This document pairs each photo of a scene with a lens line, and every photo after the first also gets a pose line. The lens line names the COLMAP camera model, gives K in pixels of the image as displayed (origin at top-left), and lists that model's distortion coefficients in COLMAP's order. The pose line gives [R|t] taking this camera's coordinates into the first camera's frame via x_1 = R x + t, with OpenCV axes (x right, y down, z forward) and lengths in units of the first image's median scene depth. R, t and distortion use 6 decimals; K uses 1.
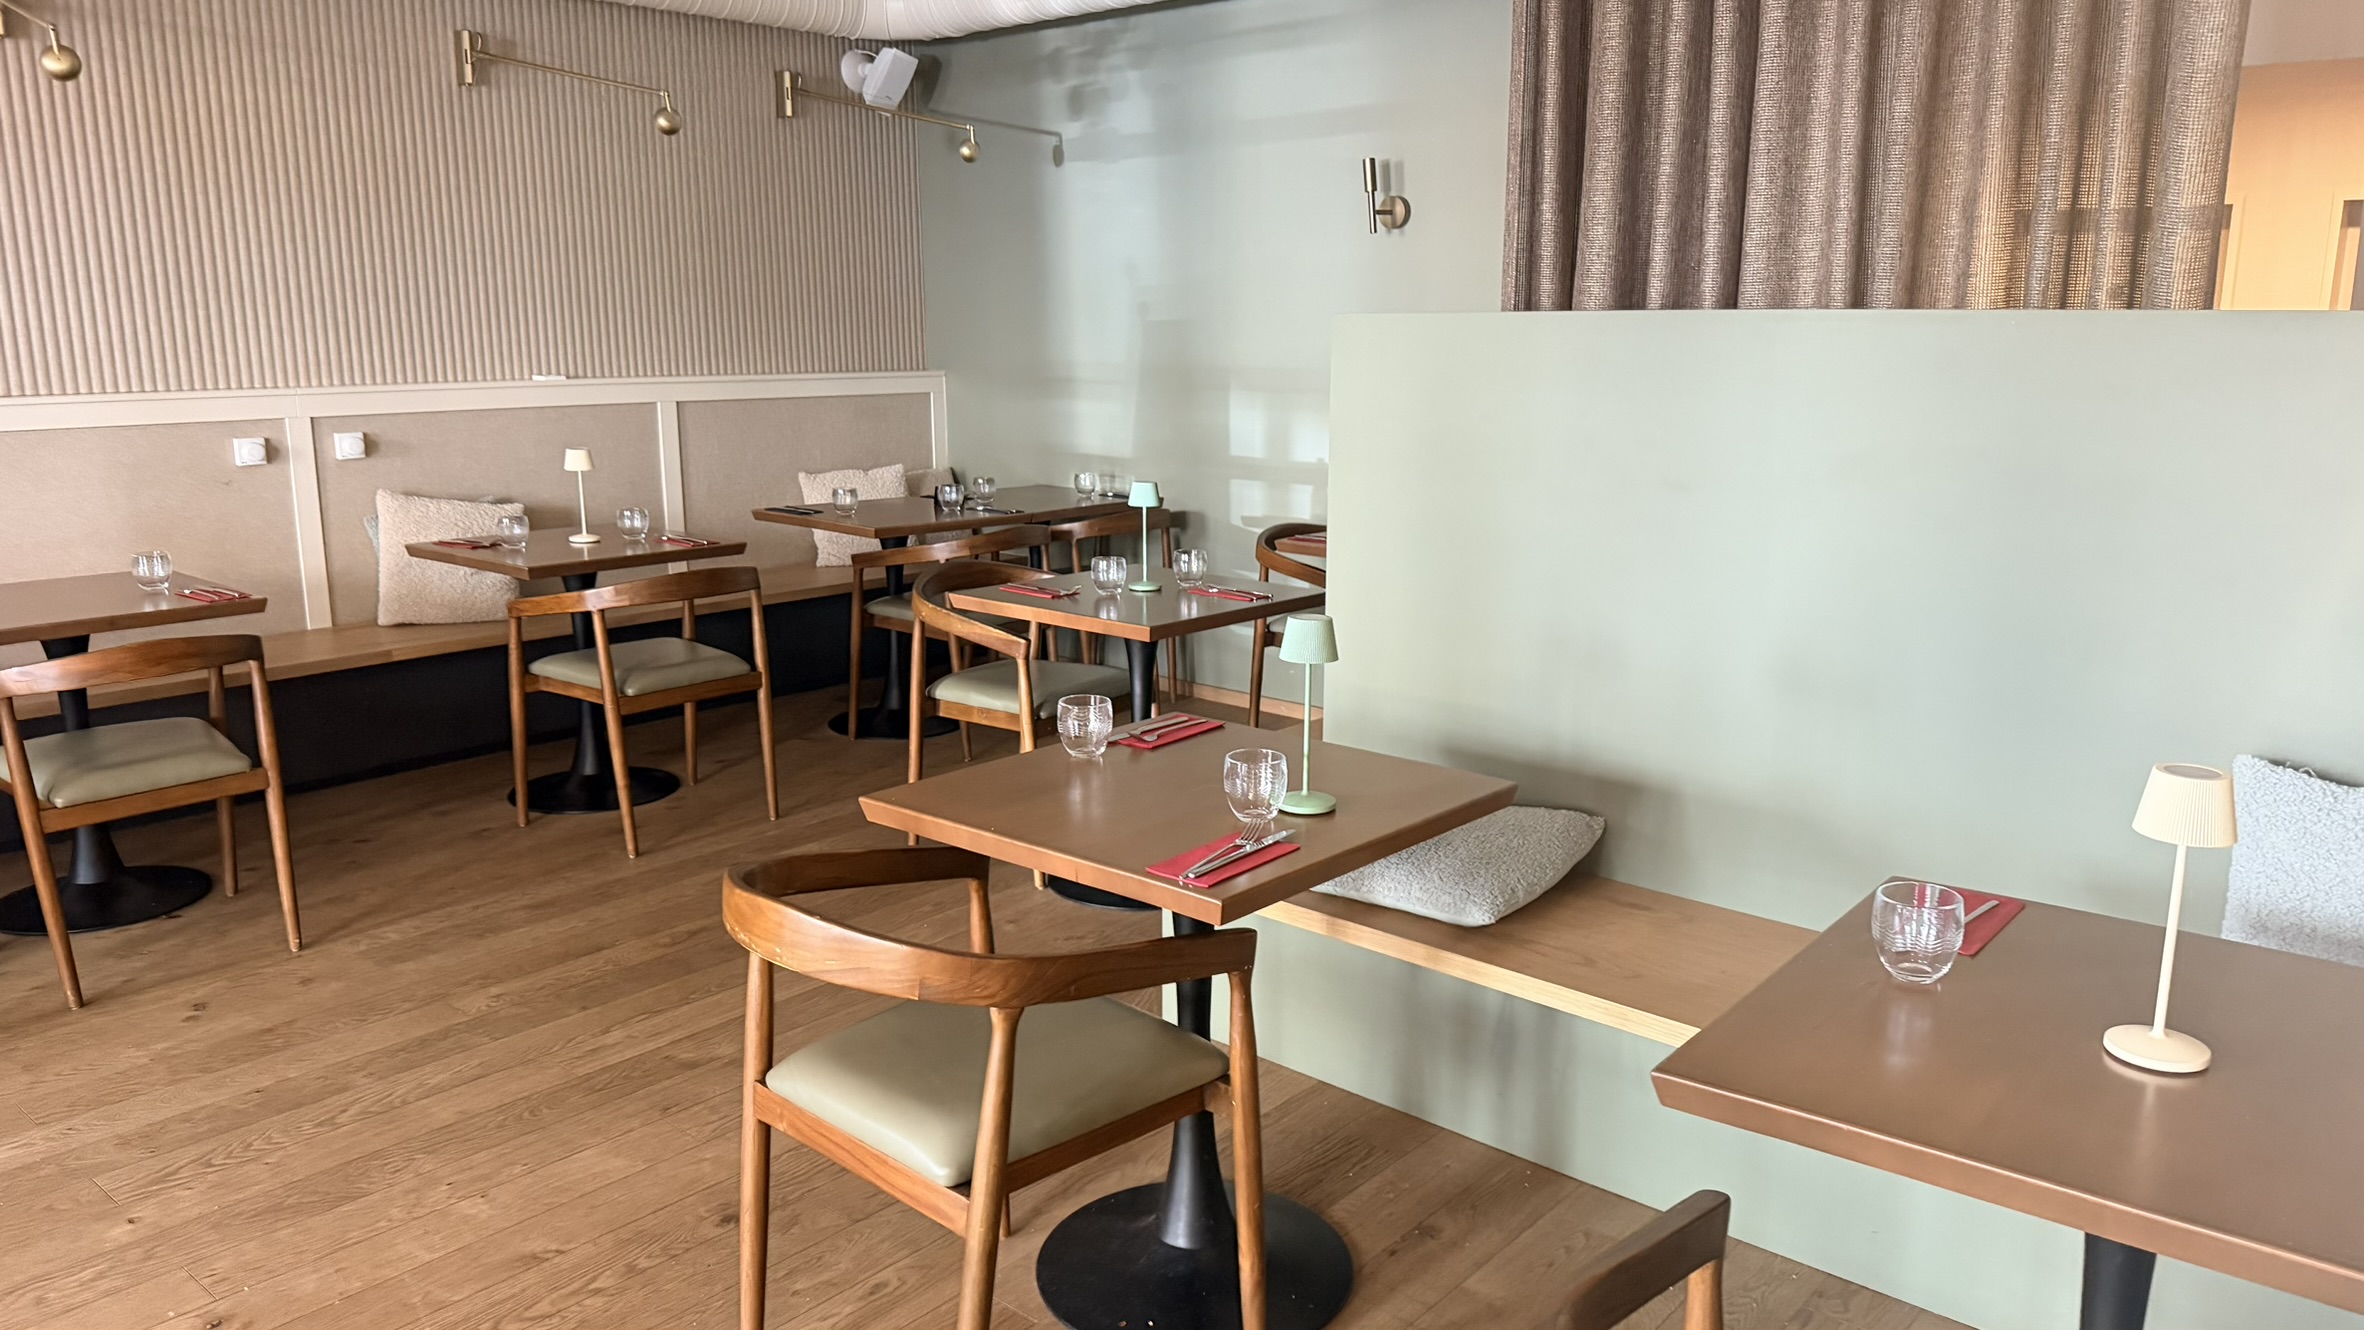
lens RADIAL K [[1661.3, 0, 1183.8], [0, 1661.3, 656.0], [0, 0, 1]] dist [0.019570, -0.019739]
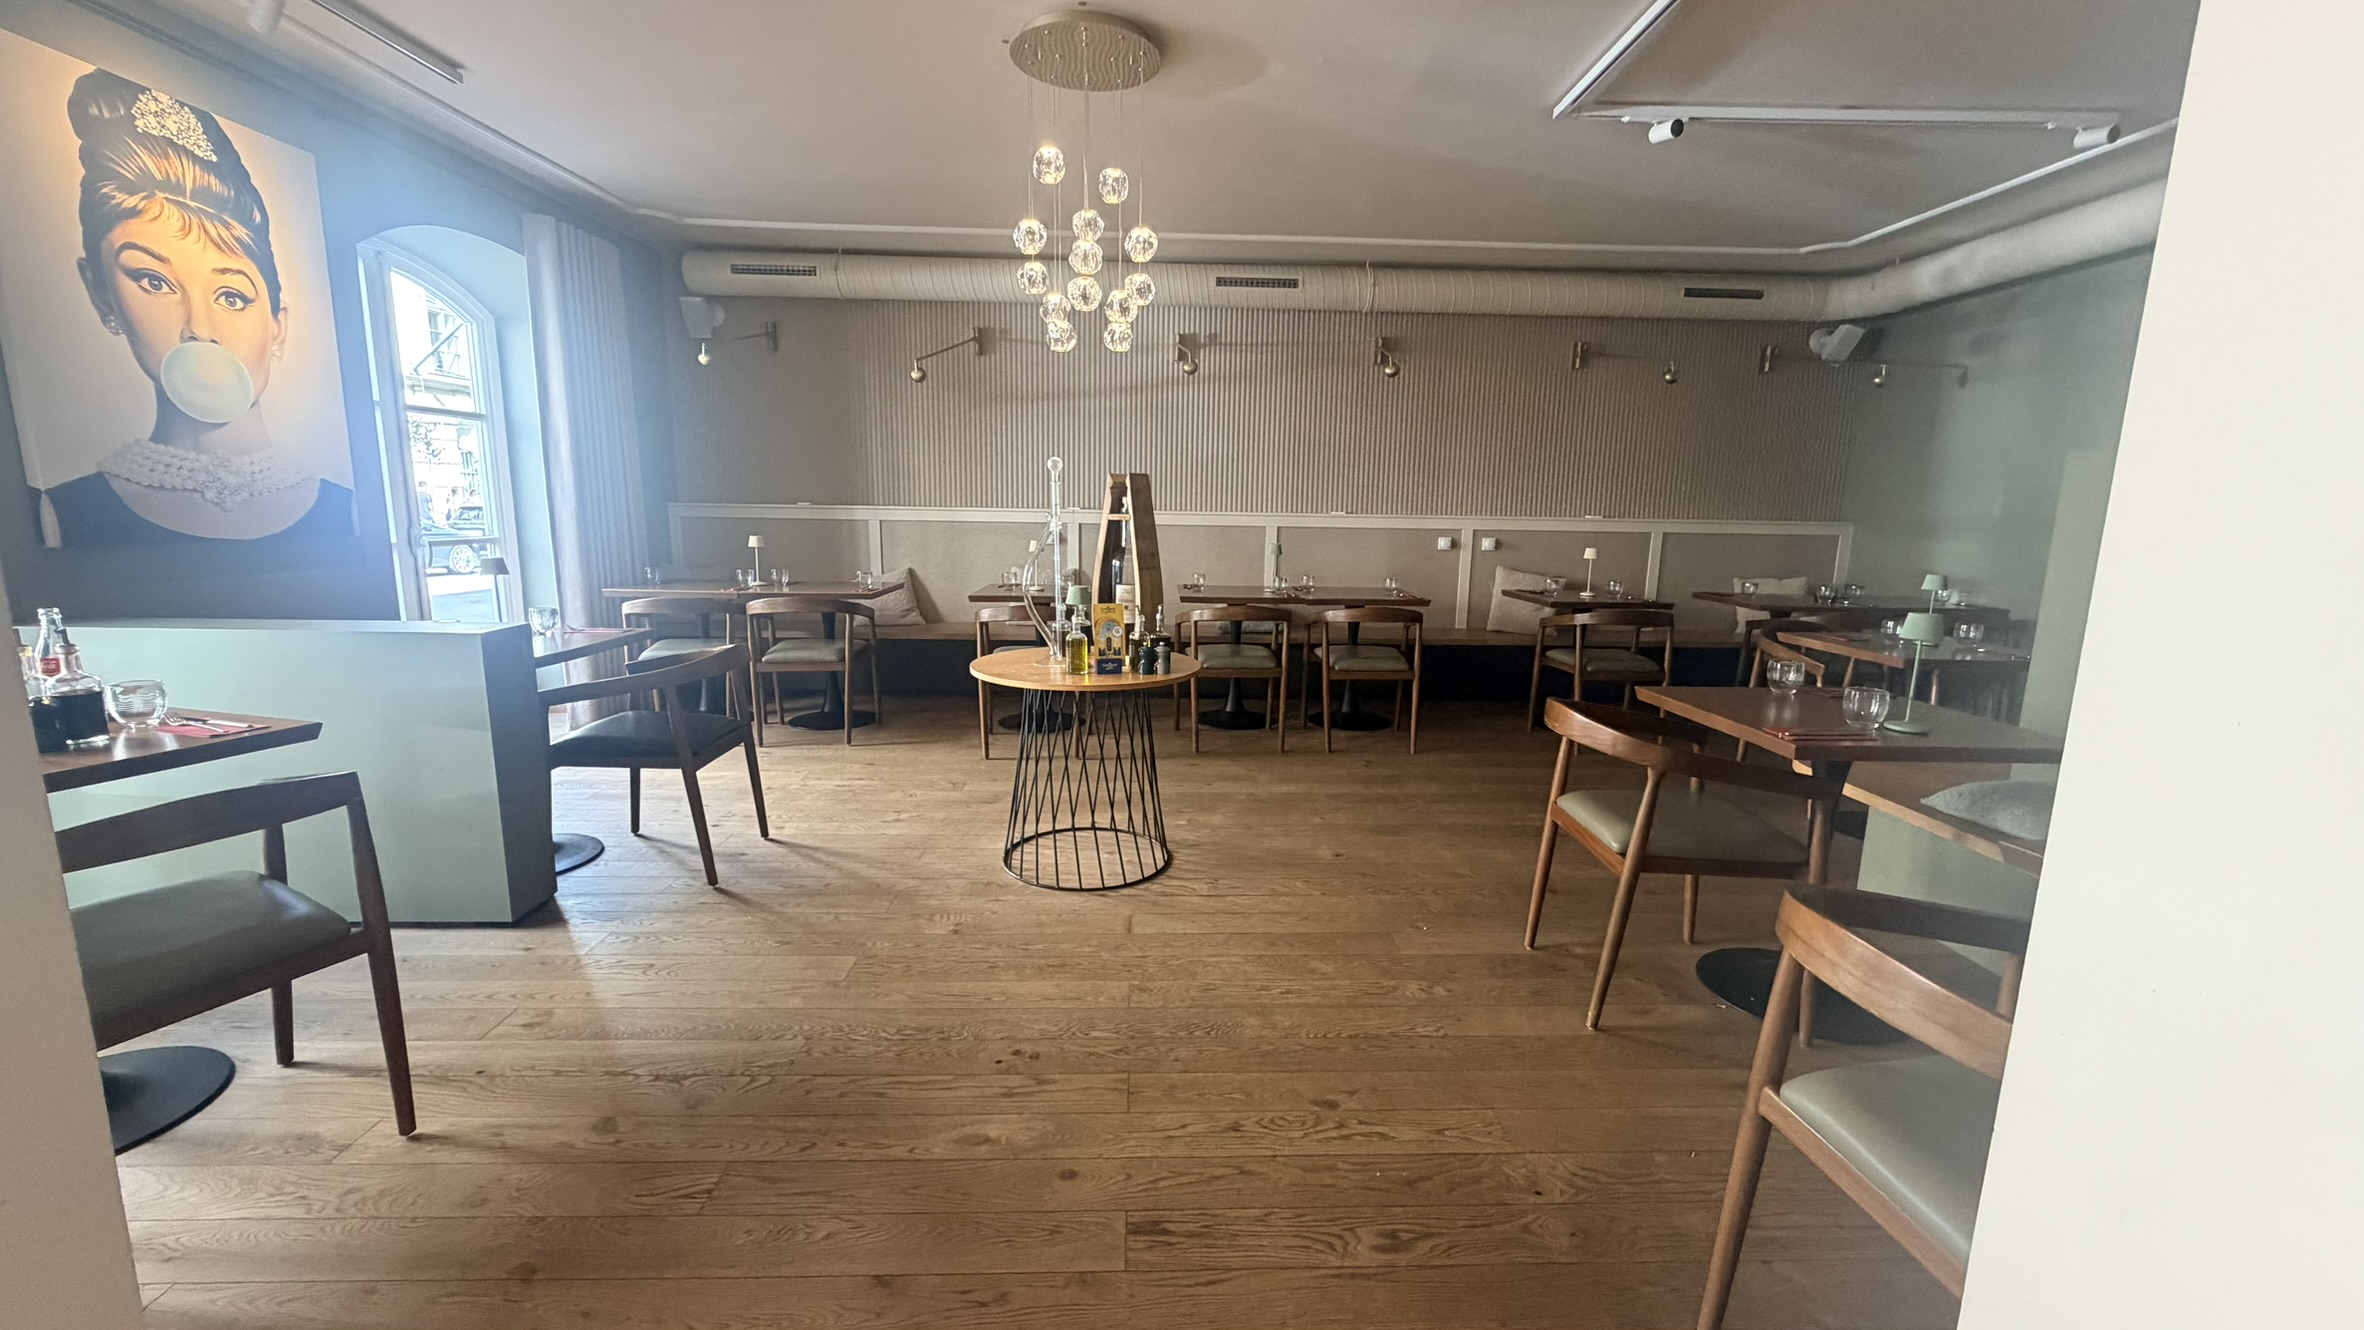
lens RADIAL K [[935.3, 0, 1179.9], [0, 935.3, 661.2], [0, 0, 1]] dist [-0.000496, -0.000124]
pose [[0.677634, 0.134195, -0.723052, 0.117254], [-0.165726, 0.985784, 0.027641, 0.055734], [0.716483, 0.101098, 0.690240, -0.084448]]
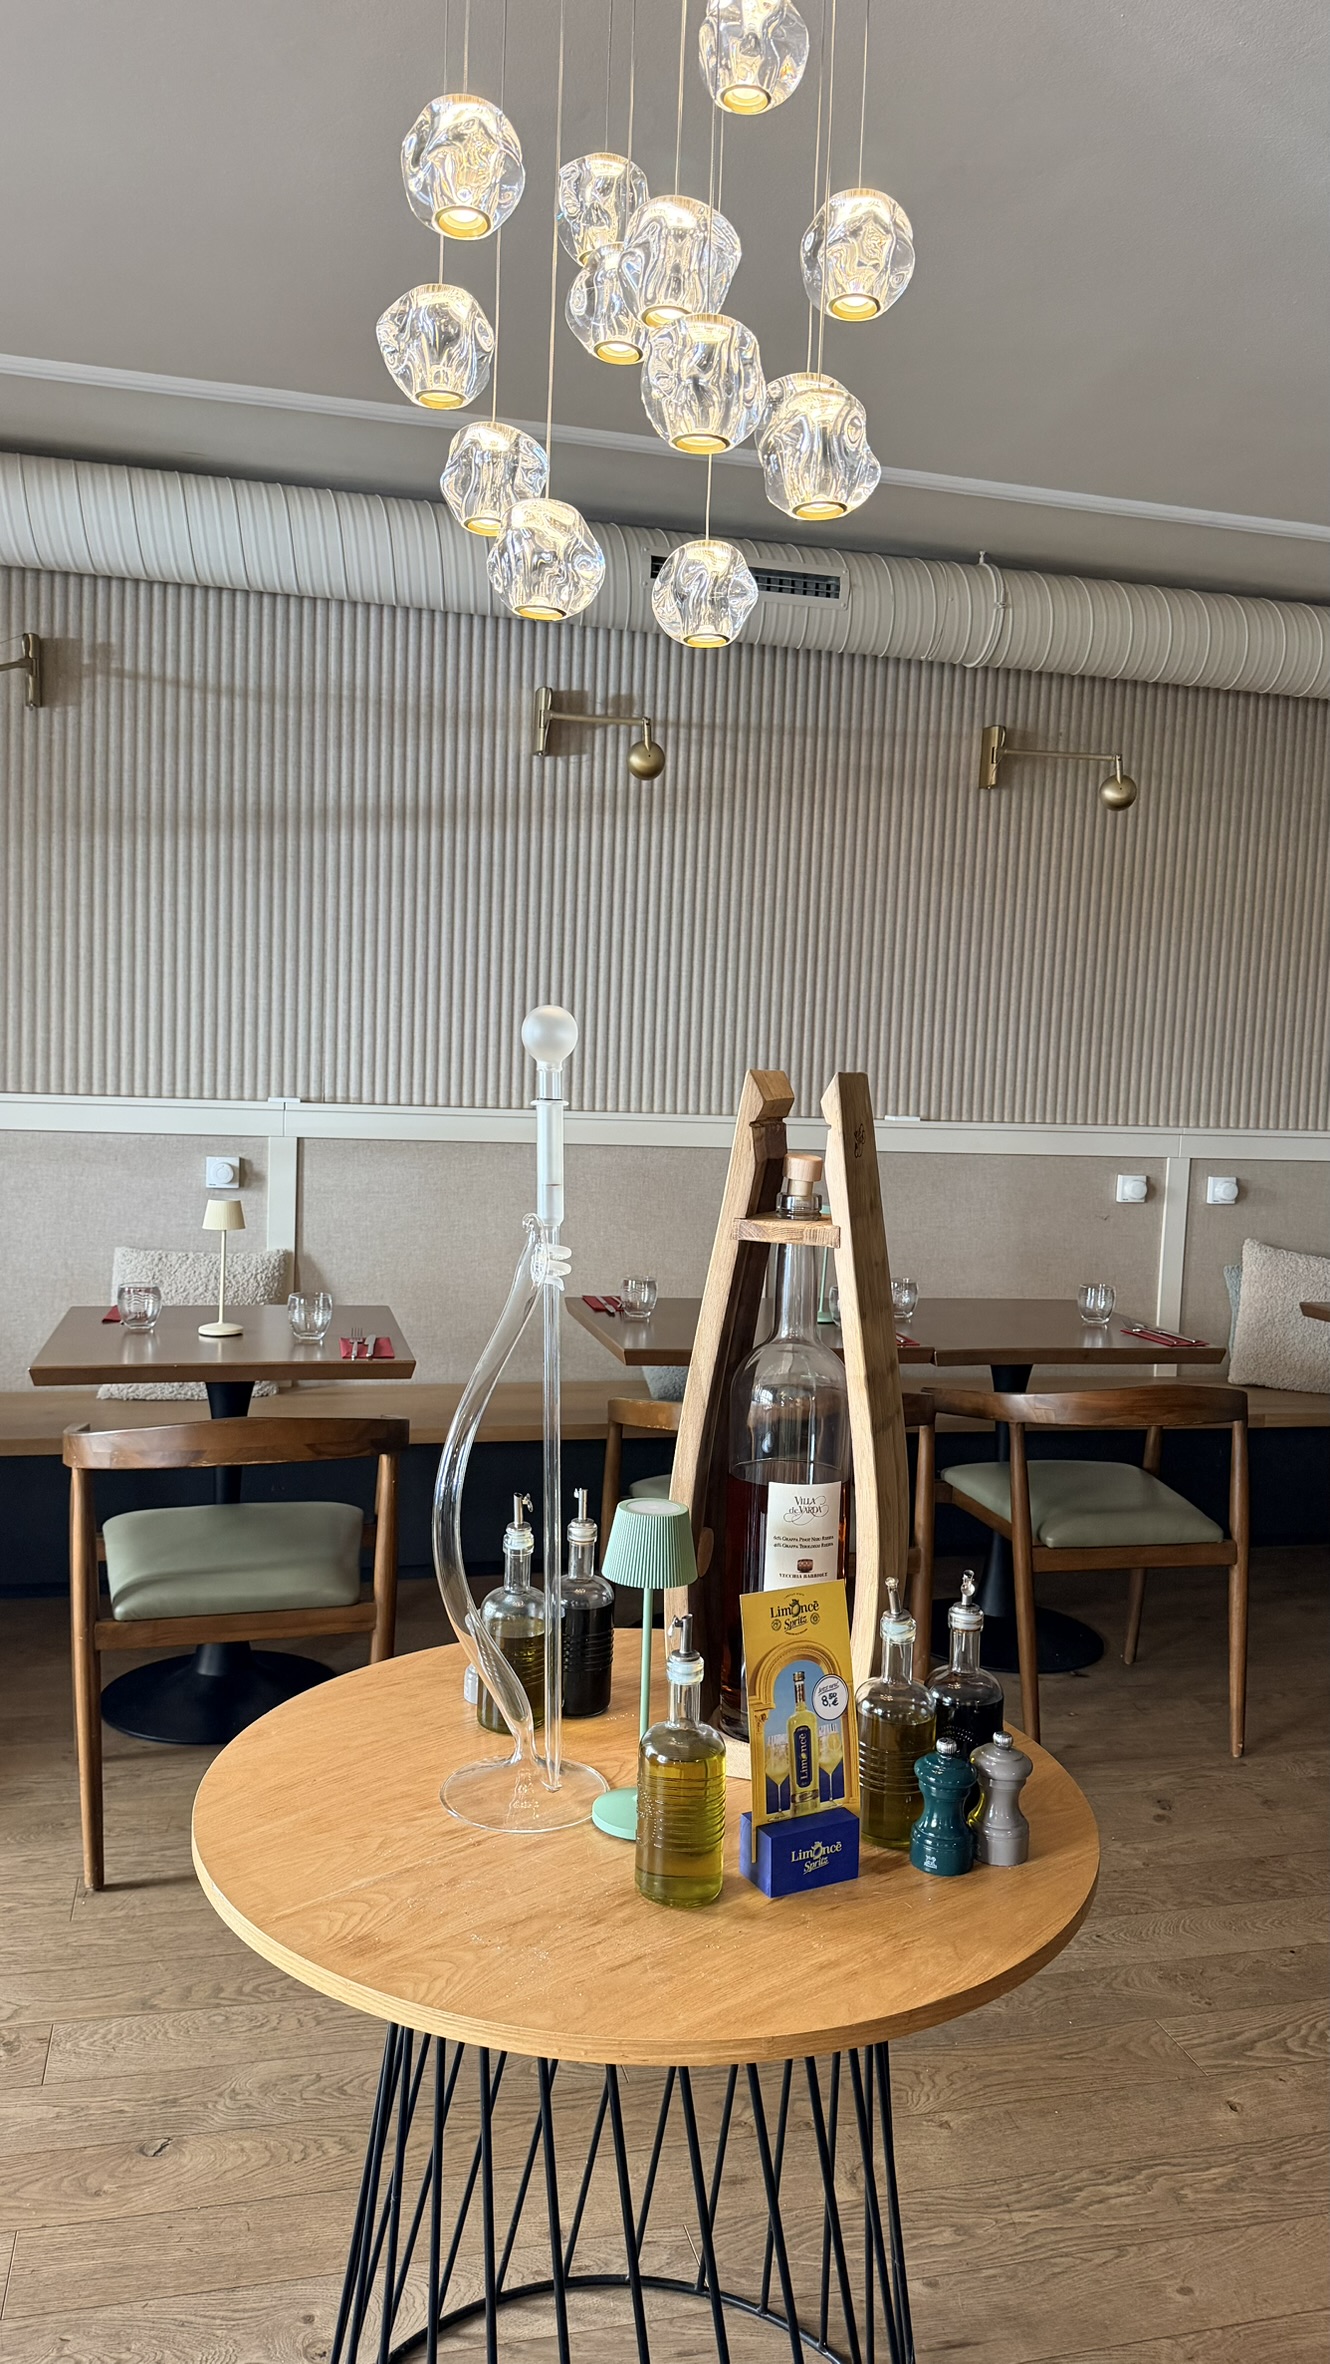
lens RADIAL K [[1661.3, 0, 674.5], [0, 1661.3, 1192.0], [0, 0, 1]] dist [0.019570, -0.019739]
pose [[0.818536, 0.076984, -0.569273, -0.234330], [-0.152726, 0.984479, -0.086465, 0.004684], [0.553781, 0.157718, 0.817589, 0.058778]]
